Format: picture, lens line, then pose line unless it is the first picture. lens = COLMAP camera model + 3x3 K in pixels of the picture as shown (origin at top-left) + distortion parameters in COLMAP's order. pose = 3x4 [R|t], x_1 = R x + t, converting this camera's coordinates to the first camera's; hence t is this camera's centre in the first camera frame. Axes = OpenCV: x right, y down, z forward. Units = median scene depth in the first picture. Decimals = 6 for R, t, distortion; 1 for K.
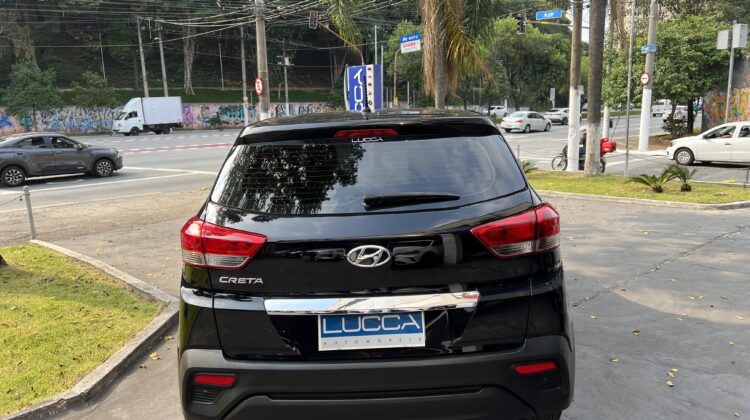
lens RADIAL K [[571.8, 0, 375.0], [0, 571.8, 210.0], [0, 0, 1]] dist [0.001435, 0.002513]
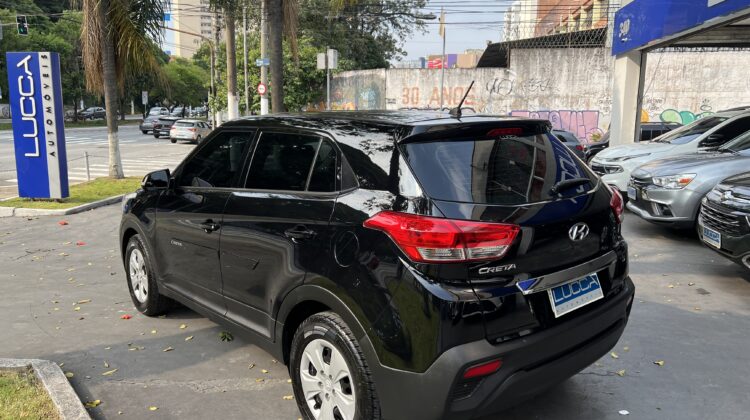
lens RADIAL K [[571.8, 0, 375.0], [0, 571.8, 210.0], [0, 0, 1]] dist [0.001435, 0.002513]
pose [[0.748614, -0.072901, 0.658986, -0.108774], [0.078644, 0.996683, 0.020918, -0.002539], [-0.658325, 0.036166, 0.751864, 0.034667]]
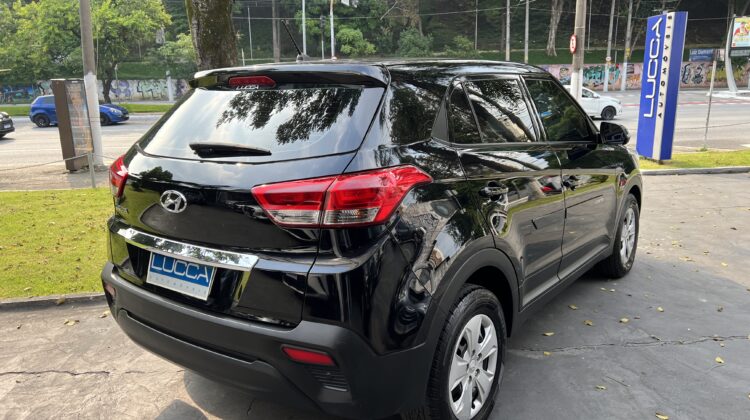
lens RADIAL K [[563.8, 0, 378.8], [0, 563.8, 212.1], [0, 0, 1]] dist [0.044150, -0.051058]
pose [[0.809884, 0.140971, -0.569399, 0.081079], [-0.101386, 0.989725, 0.100828, -0.003514], [0.577762, -0.023930, 0.815855, 0.037259]]
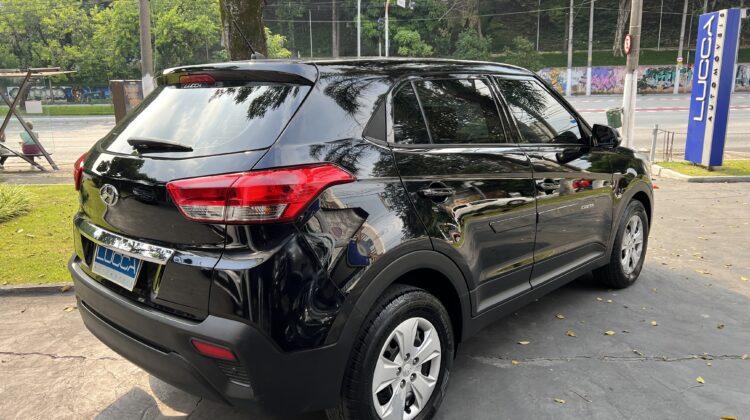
lens RADIAL K [[564.3, 0, 375.0], [0, 564.3, 210.0], [0, 0, 1]] dist [0.042752, -0.051992]
pose [[0.738005, 0.157133, -0.656246, 0.098378], [-0.116026, 0.987575, 0.105986, -0.005450], [0.664746, -0.002076, 0.747067, 0.051750]]
